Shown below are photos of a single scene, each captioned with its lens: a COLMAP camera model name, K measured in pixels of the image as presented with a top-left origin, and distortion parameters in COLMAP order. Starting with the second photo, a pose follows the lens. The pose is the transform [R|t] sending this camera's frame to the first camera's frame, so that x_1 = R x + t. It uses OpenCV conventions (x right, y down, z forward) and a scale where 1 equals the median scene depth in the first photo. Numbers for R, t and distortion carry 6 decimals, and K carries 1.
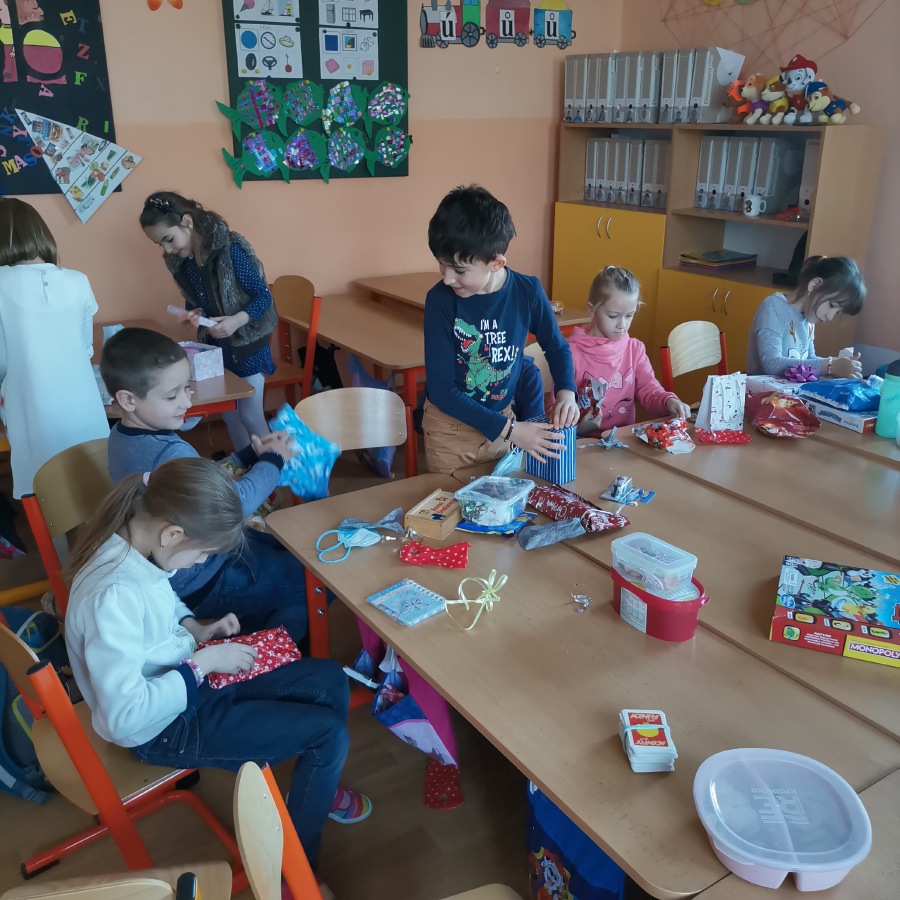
lens RADIAL K [[898.6, 0, 446.8], [0, 898.6, 451.2], [0, 0, 1]] dist [0.050202, 0.000000]
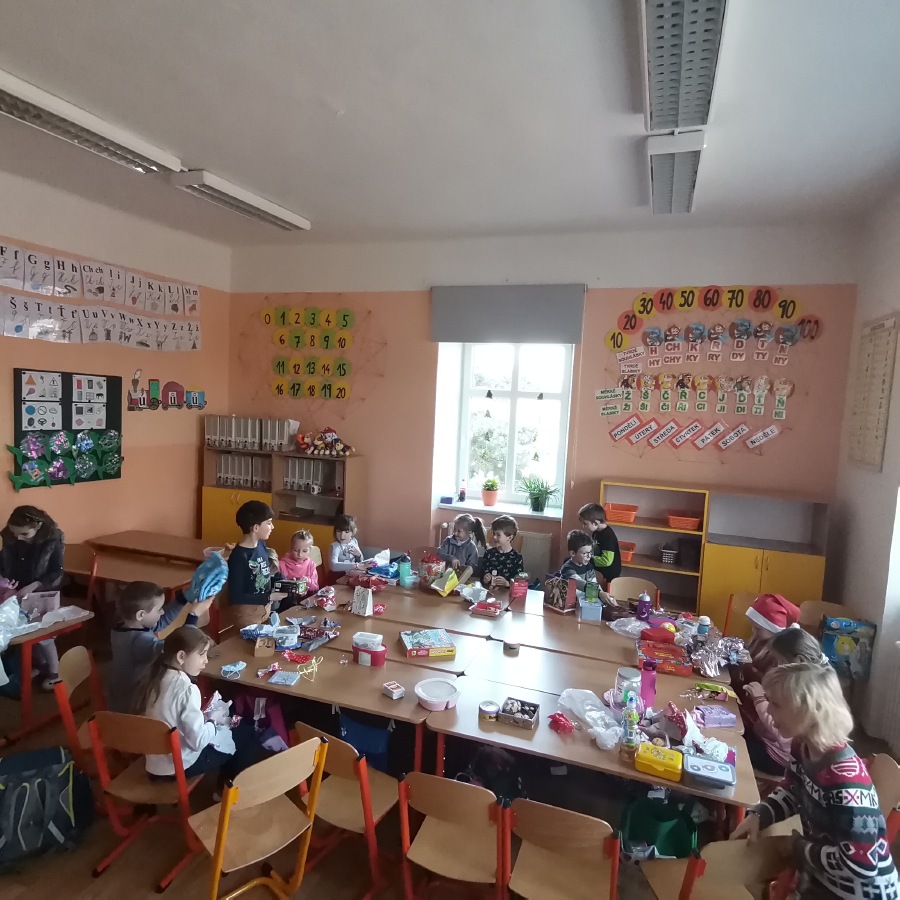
lens RADIAL K [[626.0, 0, 453.6], [0, 626.0, 454.6], [0, 0, 1]] dist [0.000181, -0.000020]
pose [[0.778407, -0.017667, 0.627511, -0.335506], [0.176181, 0.965578, -0.191362, -0.007065], [-0.602530, 0.259513, 0.754726, -0.341238]]
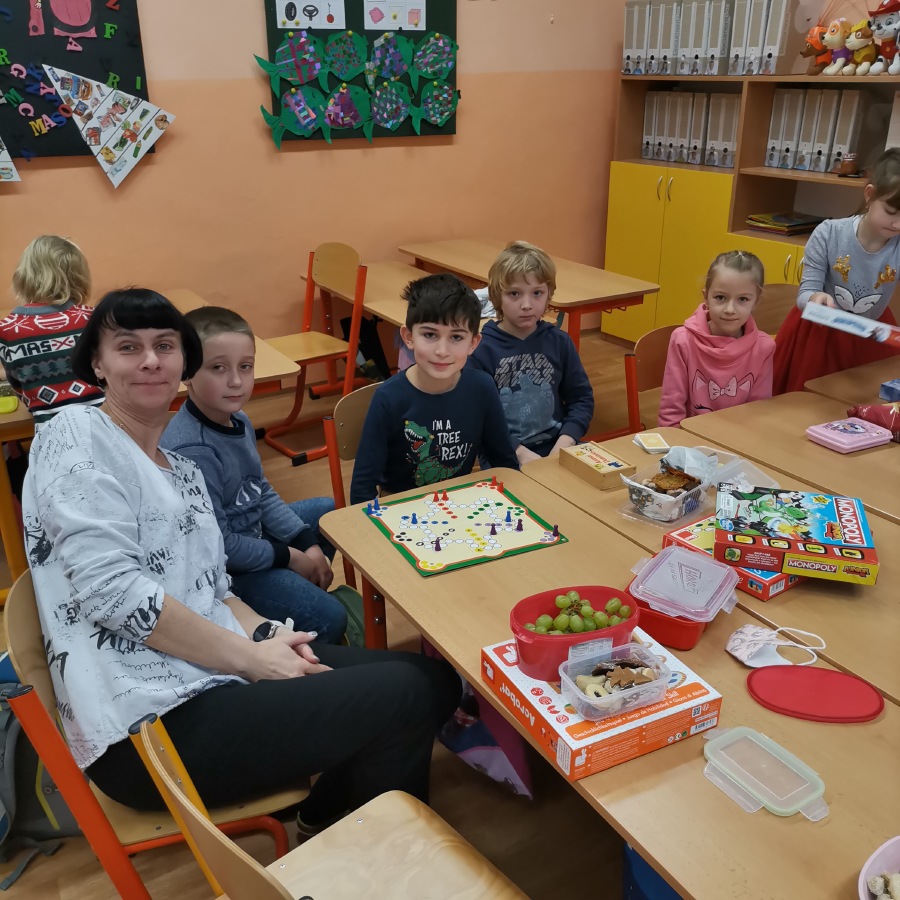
lens RADIAL K [[898.6, 0, 455.6], [0, 898.6, 444.5], [0, 0, 1]] dist [0.050202, 0.000000]
pose [[0.999741, 0.003591, -0.022482, -0.023269], [-0.002713, 0.999236, 0.038988, -0.020605], [0.022605, -0.038917, 0.998987, 0.051759]]
